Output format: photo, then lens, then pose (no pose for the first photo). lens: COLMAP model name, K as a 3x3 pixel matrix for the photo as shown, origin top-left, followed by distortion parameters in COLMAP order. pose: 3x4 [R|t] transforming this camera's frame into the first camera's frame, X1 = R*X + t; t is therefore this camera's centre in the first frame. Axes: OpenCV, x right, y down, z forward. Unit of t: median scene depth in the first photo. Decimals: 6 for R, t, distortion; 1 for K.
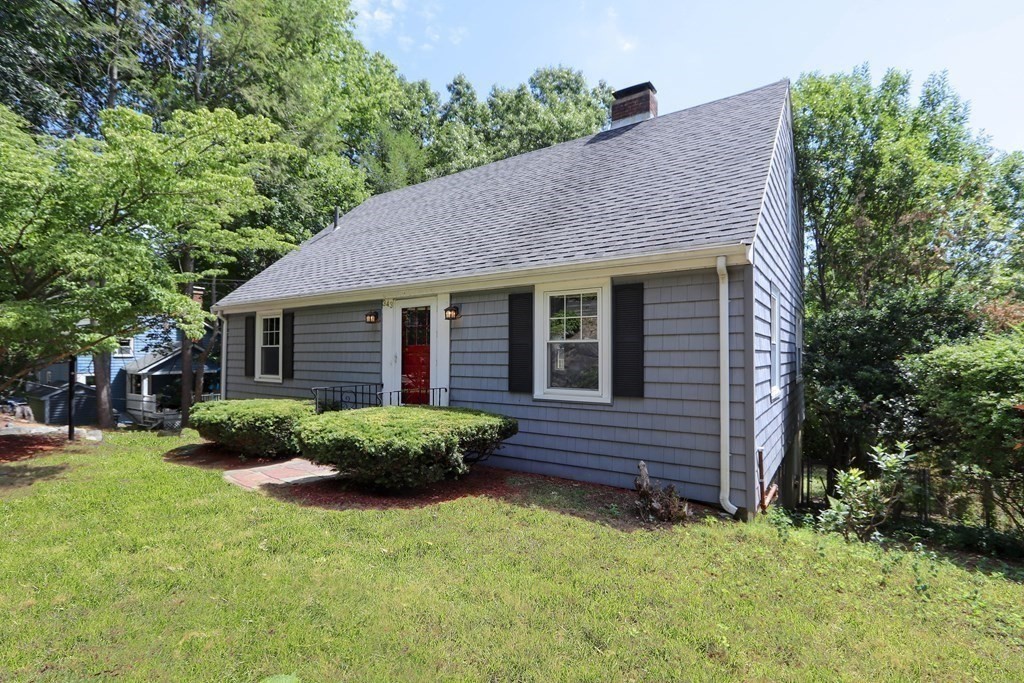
lens RADIAL K [[479.7, 0, 530.1], [0, 479.7, 357.3], [0, 0, 1]] dist [-0.015463, 0.000512]
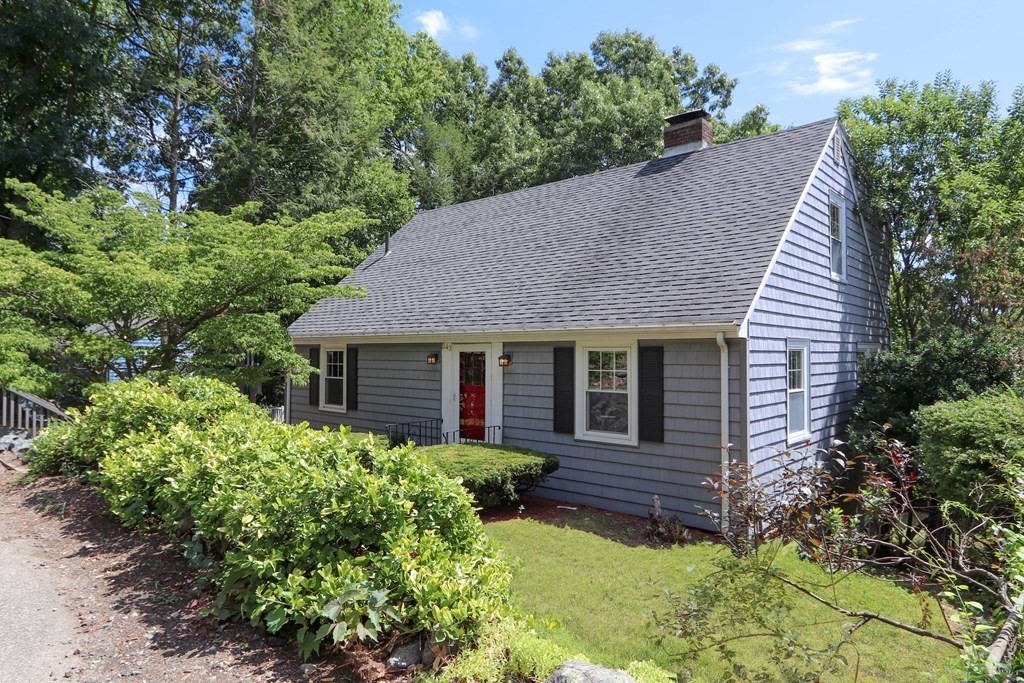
lens RADIAL K [[643.0, 0, 512.0], [0, 643.0, 341.5], [0, 0, 1]] dist [-0.002891, 0.000000]
pose [[0.989942, -0.002478, -0.141451, 0.073021], [-0.000243, 0.999815, -0.019212, -0.111793], [0.141473, 0.019053, 0.989759, -0.528291]]
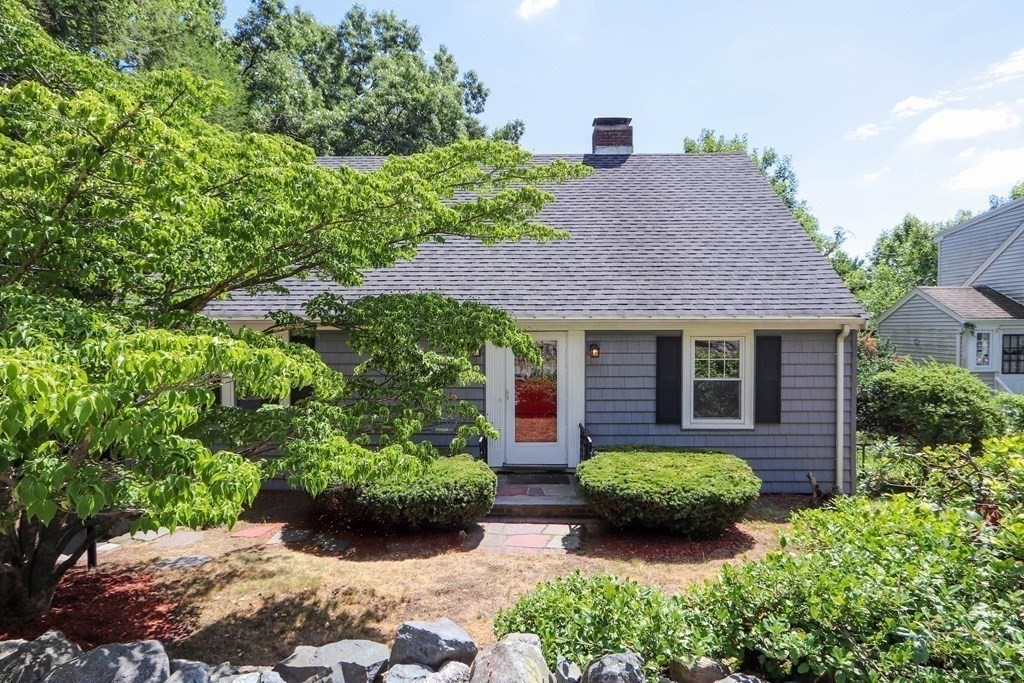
lens RADIAL K [[562.5, 0, 512.0], [0, 562.5, 341.5], [0, 0, 1]] dist [0.001222, 0.000205]
pose [[0.836538, -0.015724, 0.547683, -1.002898], [0.003510, 0.999721, 0.023342, -0.146481], [-0.547897, -0.017604, 0.836360, 0.089134]]
